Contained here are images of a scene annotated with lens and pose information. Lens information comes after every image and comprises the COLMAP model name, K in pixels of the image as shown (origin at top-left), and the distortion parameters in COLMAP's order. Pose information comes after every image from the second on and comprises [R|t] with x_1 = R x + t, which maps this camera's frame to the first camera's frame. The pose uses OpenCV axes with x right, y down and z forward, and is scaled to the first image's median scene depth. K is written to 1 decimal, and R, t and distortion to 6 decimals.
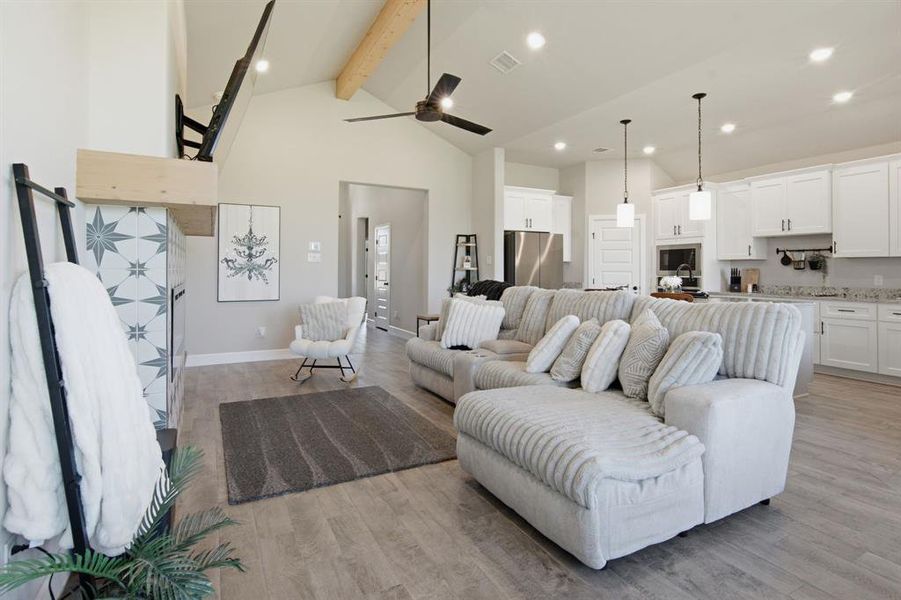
lens RADIAL K [[467.3, 0, 448.3], [0, 467.3, 277.4], [0, 0, 1]] dist [-0.003146, 0.000480]
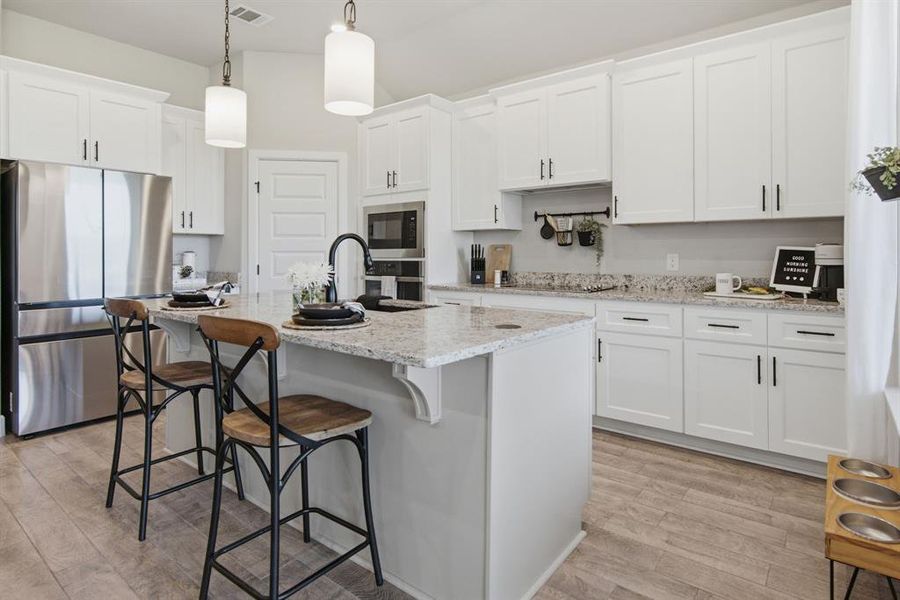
lens RADIAL K [[476.8, 0, 454.4], [0, 476.8, 280.0], [0, 0, 1]] dist [-0.001201, 0.000886]
pose [[0.912550, -0.032385, 0.407682, 0.358390], [0.013532, 0.998705, 0.049044, -0.004924], [-0.408742, -0.039238, 0.911806, 0.480159]]
